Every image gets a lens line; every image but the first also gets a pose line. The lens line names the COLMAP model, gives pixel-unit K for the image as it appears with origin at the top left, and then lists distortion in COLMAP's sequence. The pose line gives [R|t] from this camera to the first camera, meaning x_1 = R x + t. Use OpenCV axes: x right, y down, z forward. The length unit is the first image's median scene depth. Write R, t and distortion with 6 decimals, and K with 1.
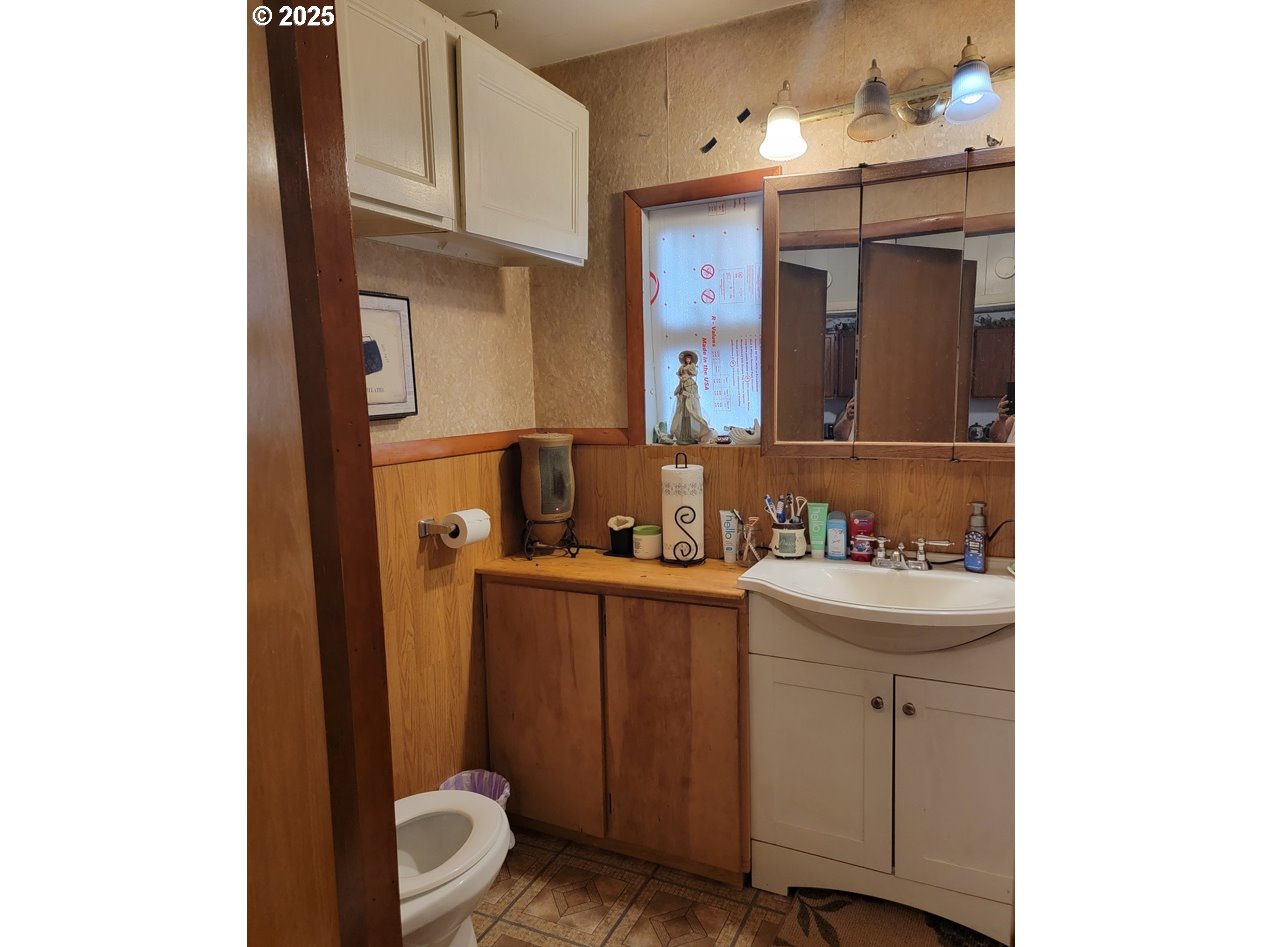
lens RADIAL K [[835.3, 0, 629.7], [0, 835.3, 515.8], [0, 0, 1]] dist [0.043511, -0.041869]
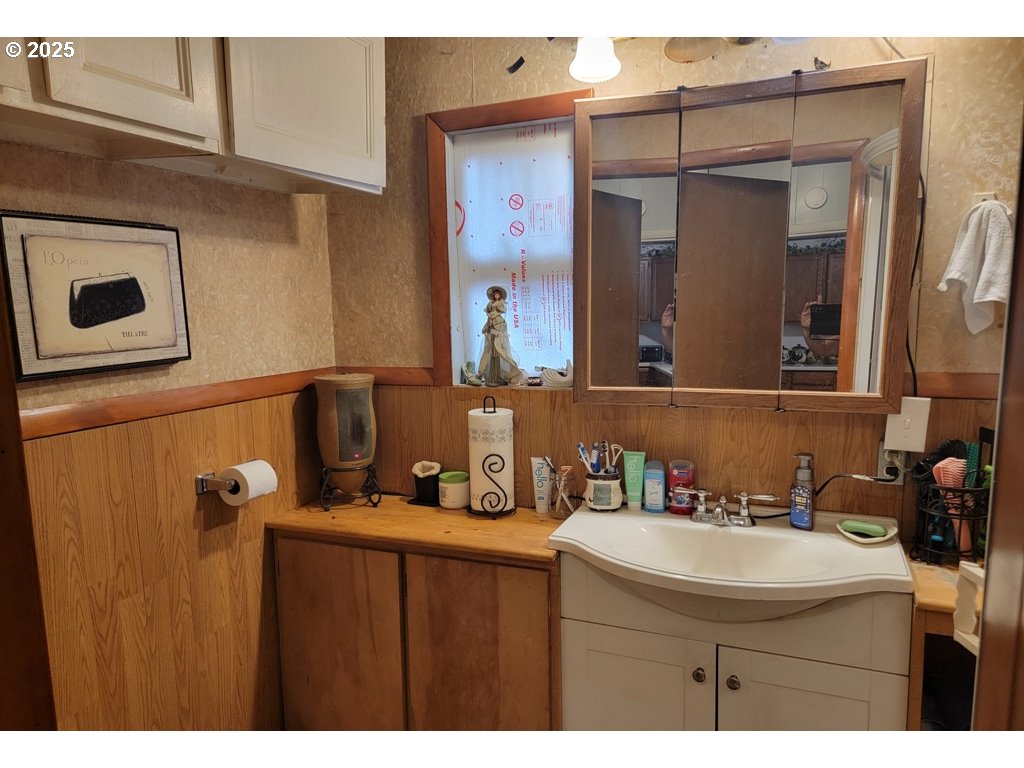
lens RADIAL K [[694.5, 0, 510.3], [0, 694.5, 401.7], [0, 0, 1]] dist [0.028926, -0.004027]
pose [[0.998844, -0.004715, 0.047846, 0.049079], [0.004245, 0.999942, 0.009907, -0.078001], [-0.047890, -0.009692, 0.998806, 0.229405]]
